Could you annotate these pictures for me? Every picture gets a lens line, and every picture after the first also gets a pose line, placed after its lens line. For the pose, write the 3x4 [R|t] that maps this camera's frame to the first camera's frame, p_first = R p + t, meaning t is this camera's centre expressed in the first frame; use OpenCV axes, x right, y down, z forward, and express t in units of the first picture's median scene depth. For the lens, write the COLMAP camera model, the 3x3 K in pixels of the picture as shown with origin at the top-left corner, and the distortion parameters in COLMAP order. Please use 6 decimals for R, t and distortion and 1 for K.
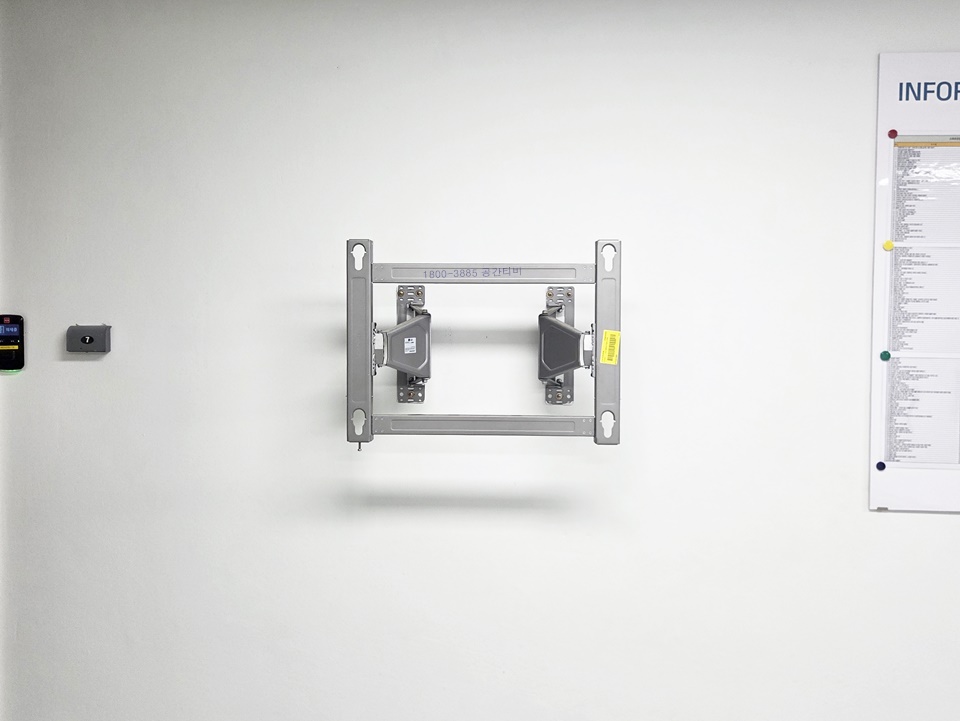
lens RADIAL K [[856.6, 0, 484.1], [0, 856.6, 345.1], [0, 0, 1]] dist [0.046315, -0.016040]
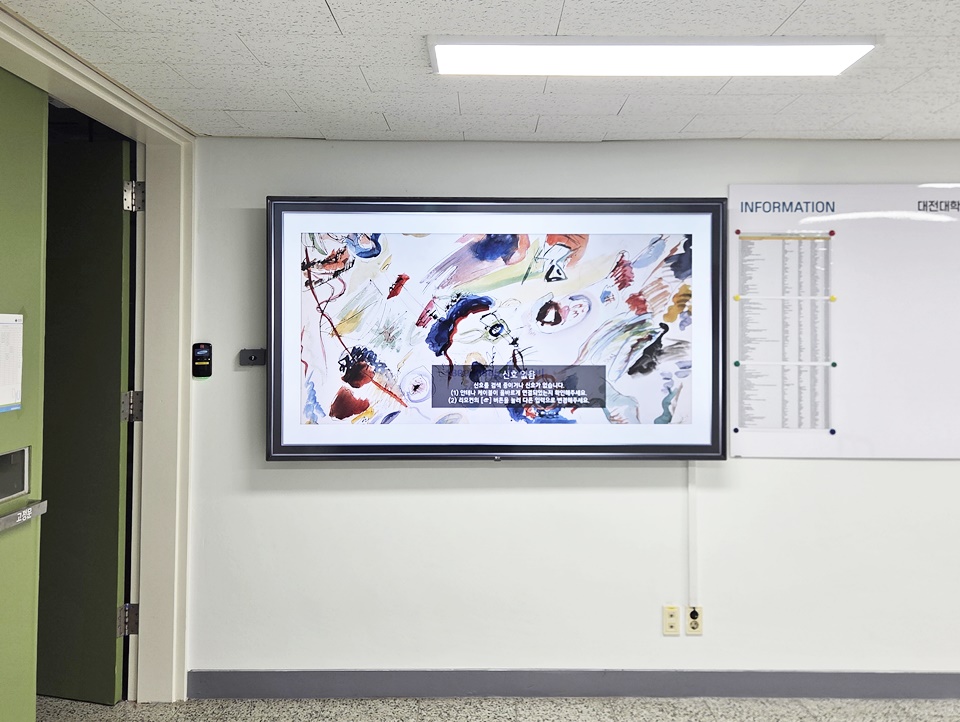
lens RADIAL K [[898.4, 0, 492.1], [0, 898.4, 304.3], [0, 0, 1]] dist [0.050927, -0.029862]
pose [[0.999229, -0.006188, 0.038766, -0.075065], [0.007867, 0.999031, -0.043312, -0.030674], [-0.038460, 0.043584, 0.998309, -0.724809]]
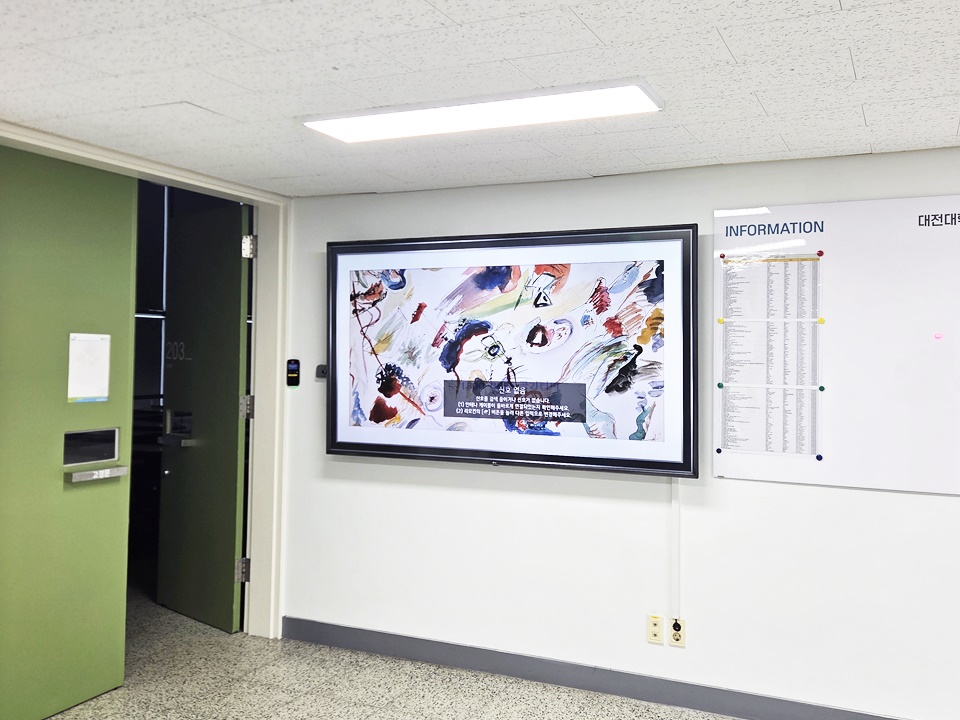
lens RADIAL K [[897.7, 0, 497.8], [0, 897.7, 323.3], [0, 0, 1]] dist [0.055531, -0.025772]
pose [[0.921394, -0.012211, -0.388437, 0.750962], [-0.010151, 0.998409, -0.055465, -0.006830], [0.388496, 0.055048, 0.919804, -0.806074]]
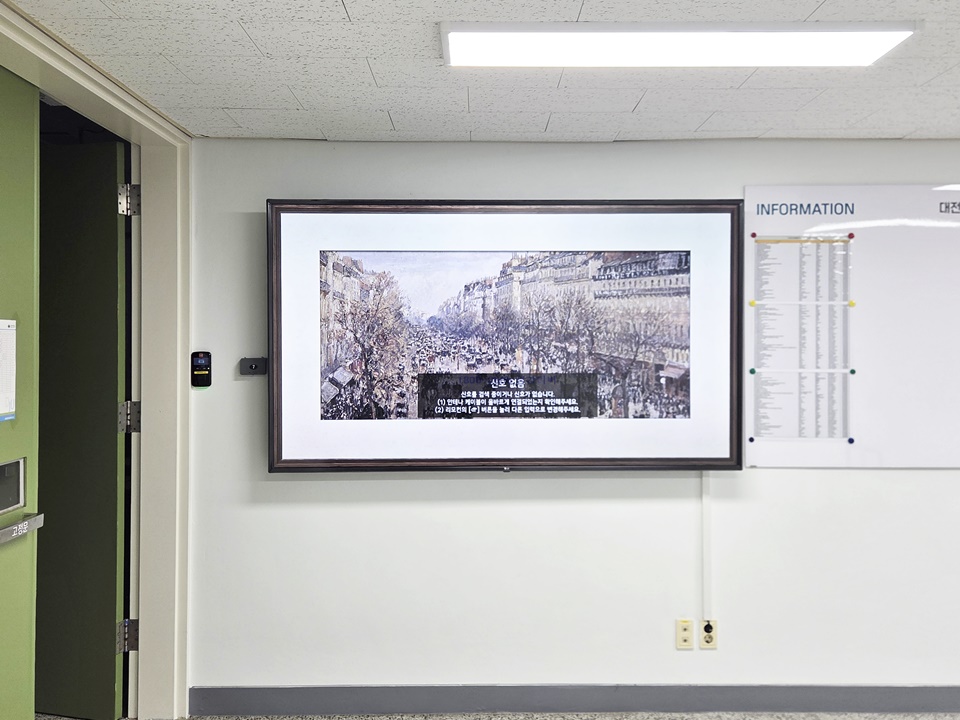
lens RADIAL K [[897.0, 0, 485.5], [0, 897.0, 333.3], [0, 0, 1]] dist [0.050804, -0.030305]
pose [[0.999097, -0.010166, 0.041243, -0.104644], [0.011245, 0.999599, -0.026003, -0.020417], [-0.040962, 0.026443, 0.998811, -0.666949]]
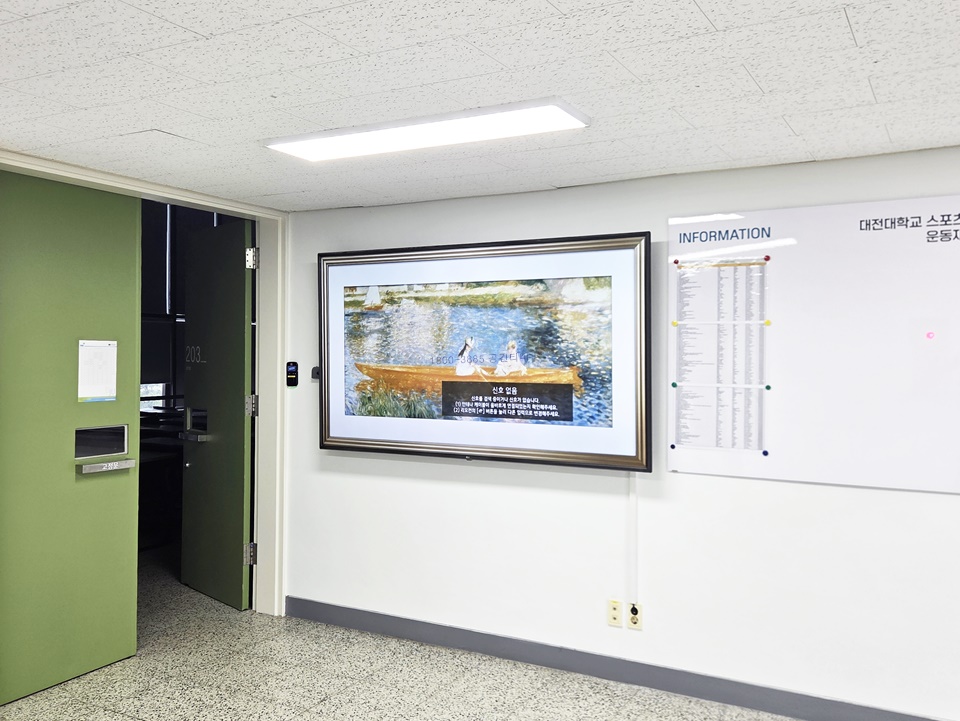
lens RADIAL K [[856.6, 0, 484.1], [0, 856.6, 345.1], [0, 0, 1]] dist [0.046315, -0.016040]
pose [[0.889310, -0.008947, -0.457217, 0.928607], [-0.005446, 0.999530, -0.030152, -0.014117], [0.457272, 0.029304, 0.888844, -0.763516]]
